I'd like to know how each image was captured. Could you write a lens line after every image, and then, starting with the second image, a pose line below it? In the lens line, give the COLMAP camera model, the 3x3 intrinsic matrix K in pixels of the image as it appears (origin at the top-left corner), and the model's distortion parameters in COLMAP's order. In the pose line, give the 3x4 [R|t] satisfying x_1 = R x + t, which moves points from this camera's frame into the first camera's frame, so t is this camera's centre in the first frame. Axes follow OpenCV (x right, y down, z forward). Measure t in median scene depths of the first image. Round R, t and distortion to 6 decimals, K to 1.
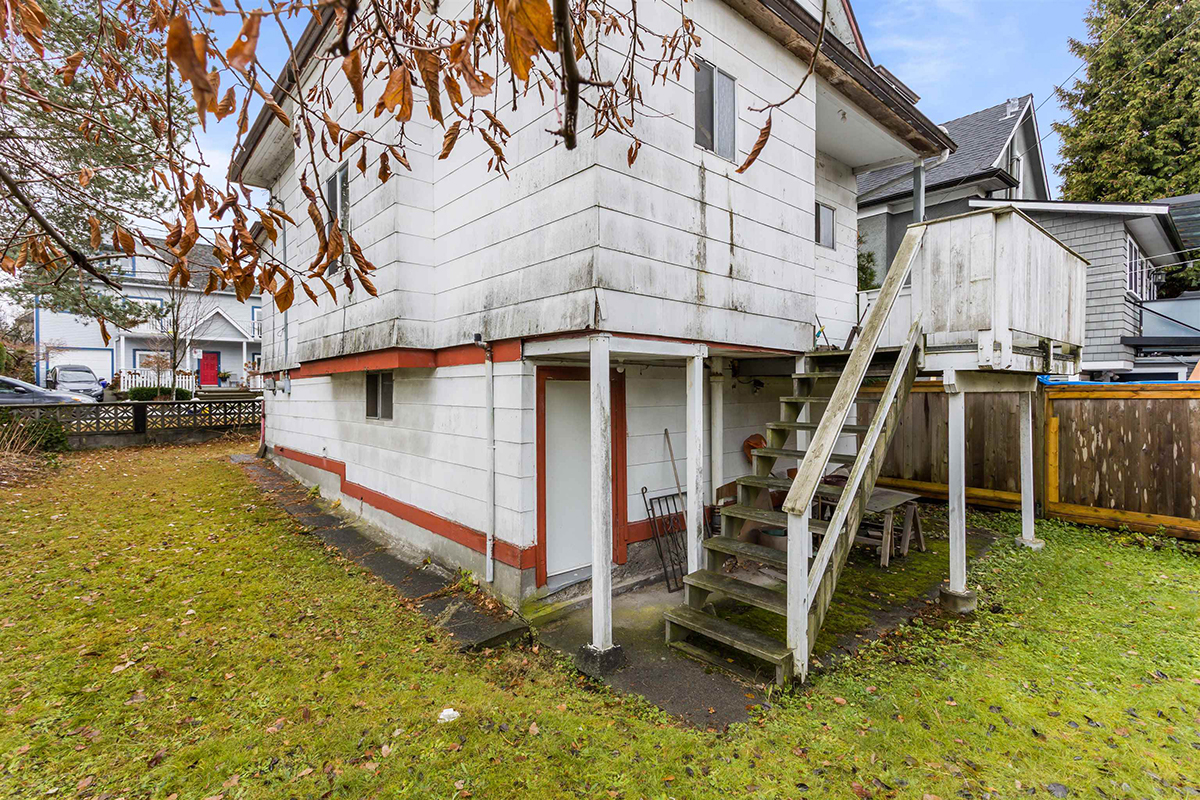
lens RADIAL K [[559.0, 0, 597.2], [0, 559.0, 389.1], [0, 0, 1]] dist [0.027384, 0.002703]
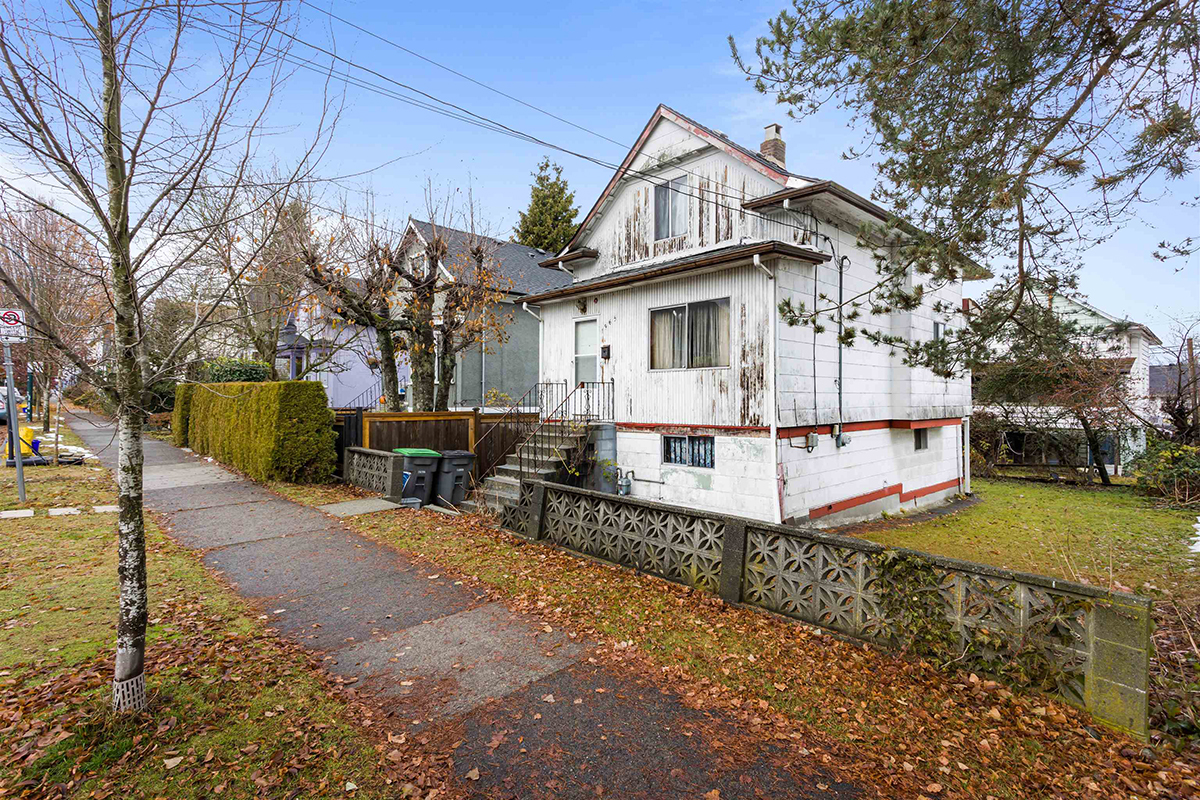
lens RADIAL K [[559.0, 0, 596.0], [0, 559.0, 398.3], [0, 0, 1]] dist [0.027384, 0.002703]
pose [[-0.033268, 0.006197, 0.999427, -2.675248], [-0.004071, 0.999972, -0.006336, -0.123236], [-0.999438, -0.004279, -0.033242, 2.552814]]
